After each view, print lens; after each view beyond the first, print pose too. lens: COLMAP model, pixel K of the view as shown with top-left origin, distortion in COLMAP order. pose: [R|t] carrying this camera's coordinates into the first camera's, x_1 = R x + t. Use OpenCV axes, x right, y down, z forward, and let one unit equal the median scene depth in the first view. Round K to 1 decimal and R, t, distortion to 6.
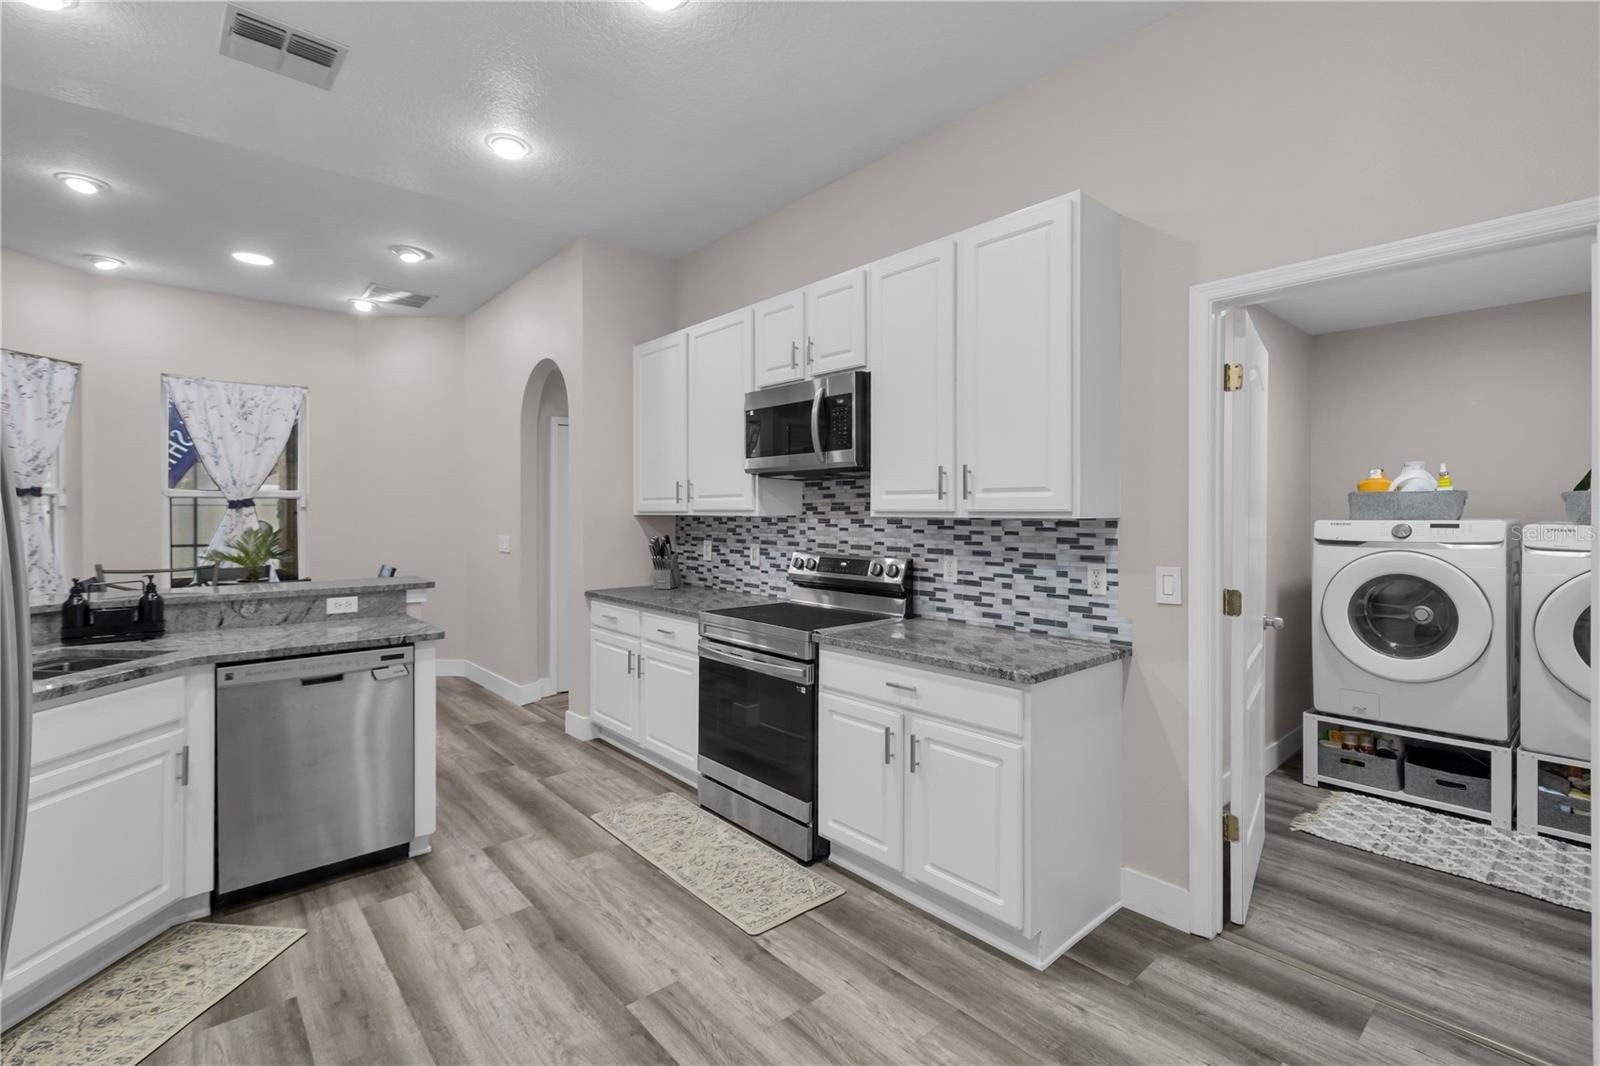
lens RADIAL K [[724.0, 0, 785.1], [0, 724.0, 521.0], [0, 0, 1]] dist [0.002452, -0.001397]
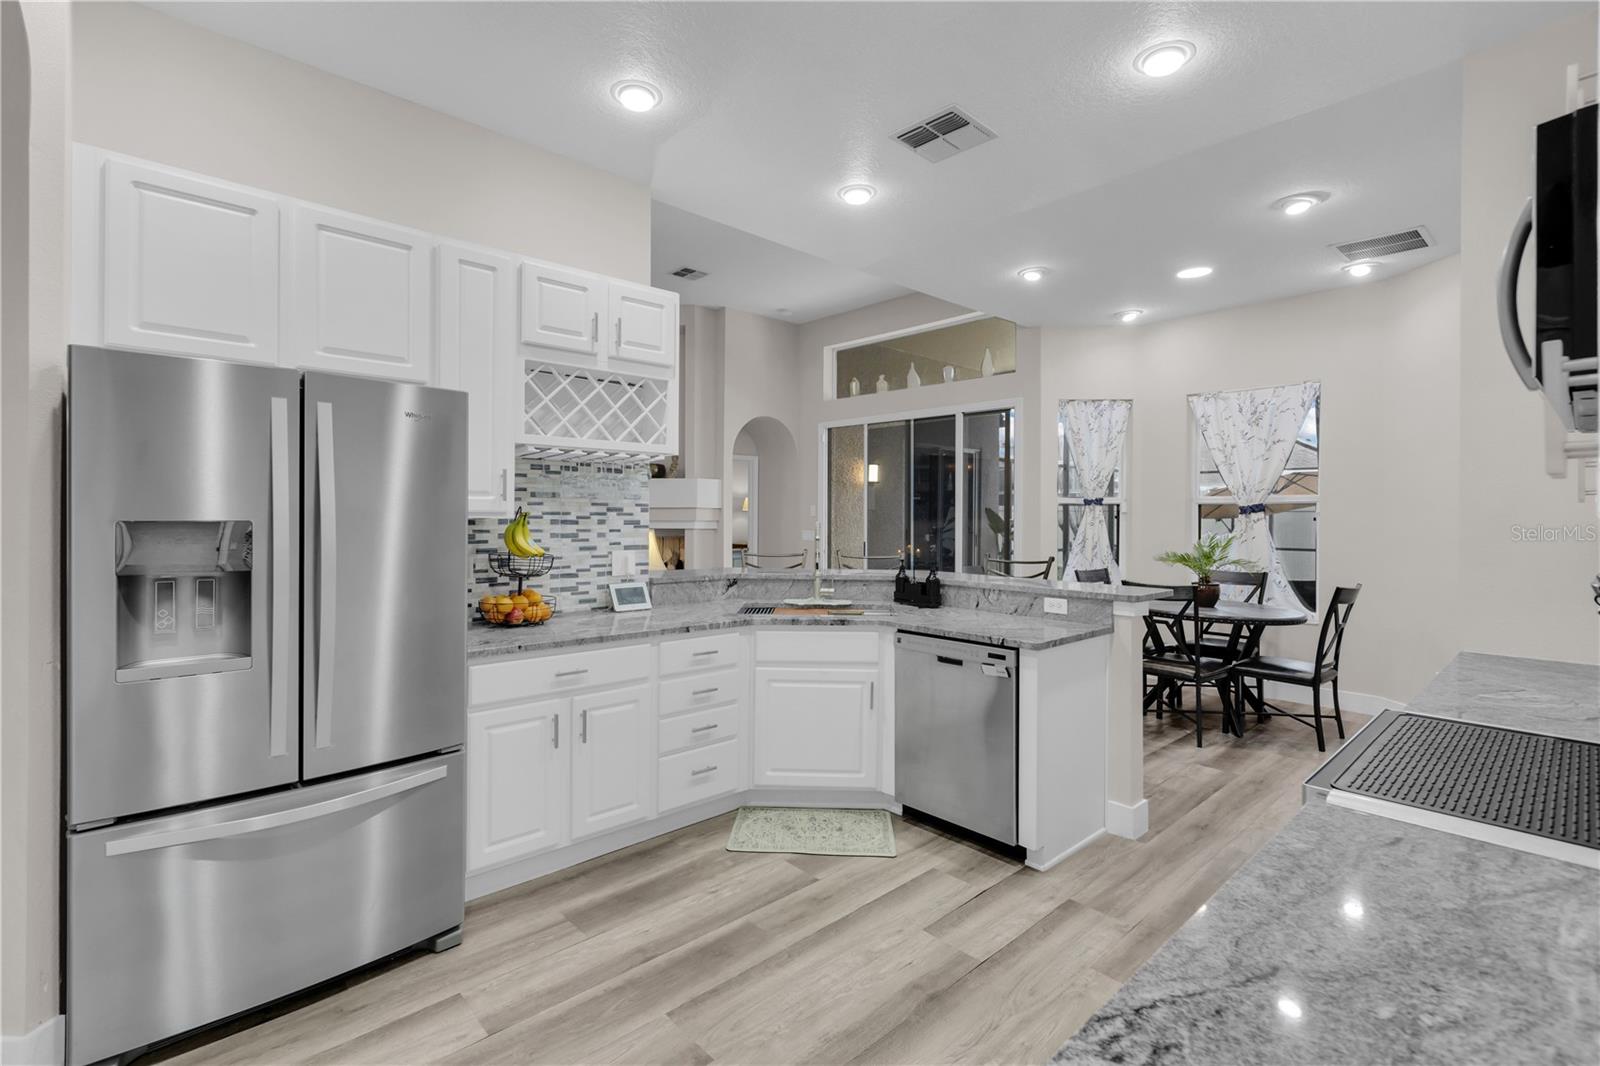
lens RADIAL K [[724.0, 0, 796.1], [0, 724.0, 522.3], [0, 0, 1]] dist [0.002452, -0.001397]
pose [[0.017575, 0.009634, -0.999799, 0.437801], [-0.017104, 0.999810, 0.009334, -0.007881], [0.999699, 0.016937, 0.017736, 0.622930]]
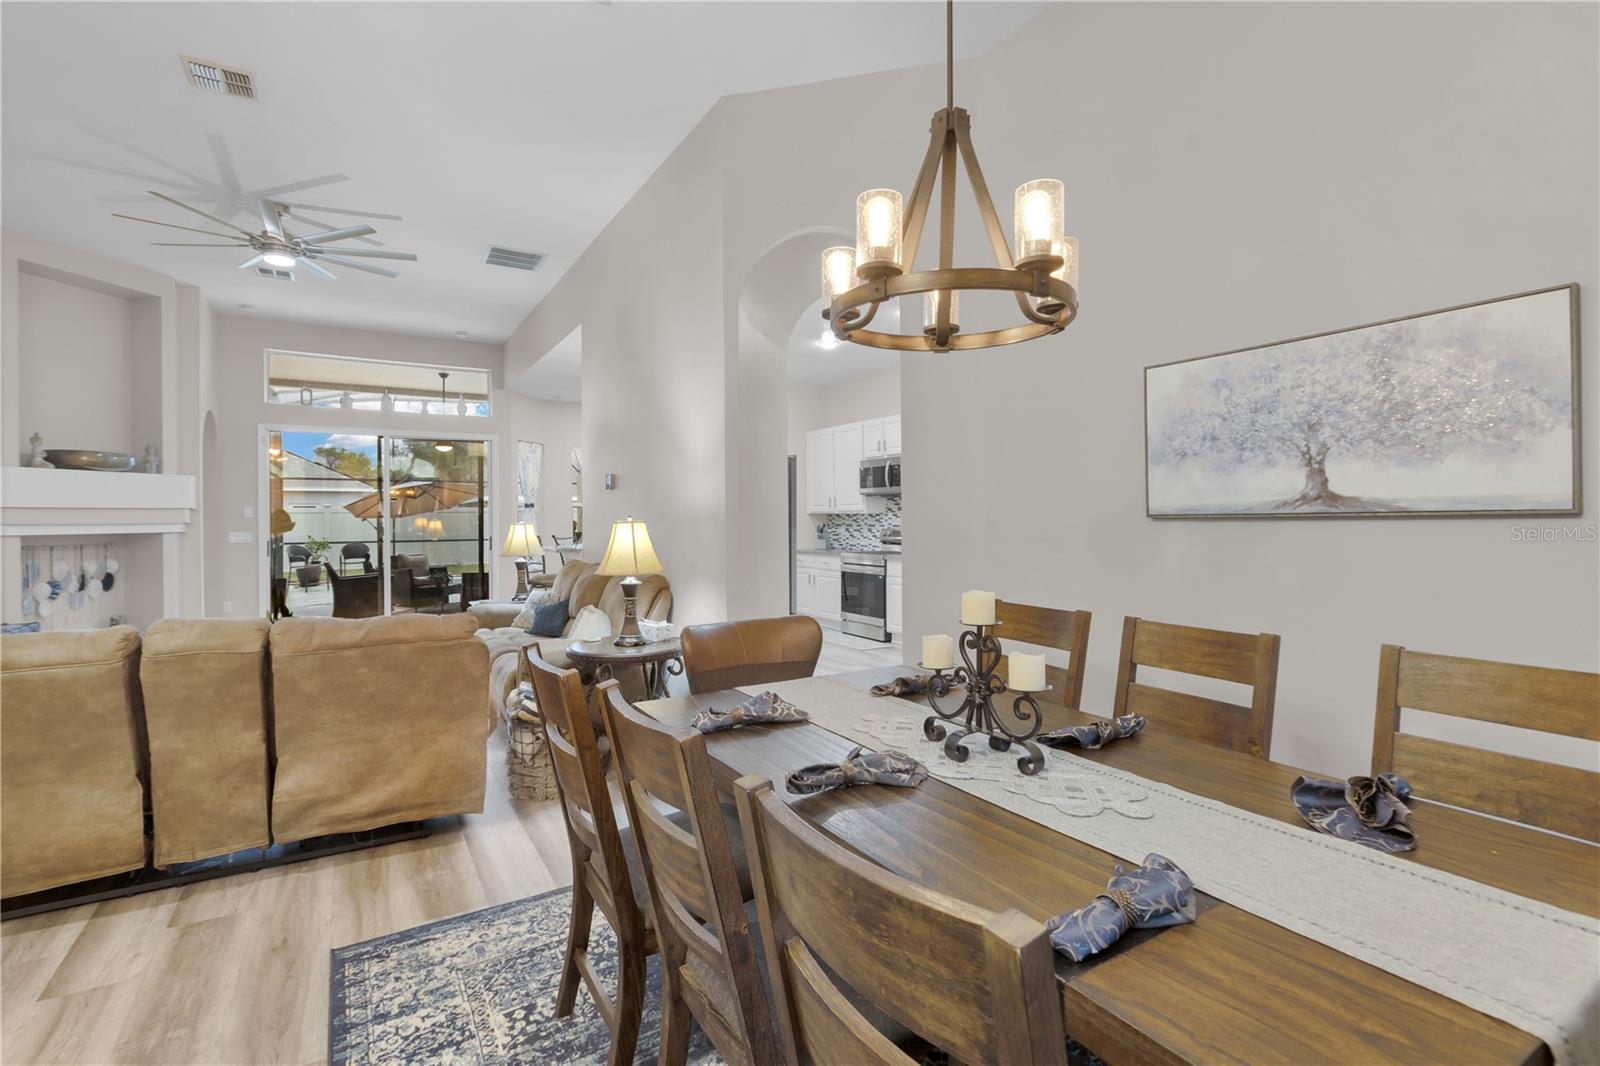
lens RADIAL K [[724.0, 0, 795.1], [0, 724.0, 520.1], [0, 0, 1]] dist [0.002452, -0.001397]
pose [[0.987130, -0.007331, -0.159753, 0.123787], [0.006572, 0.999964, -0.005275, 0.029794], [0.159786, 0.004157, 0.987143, -1.495180]]
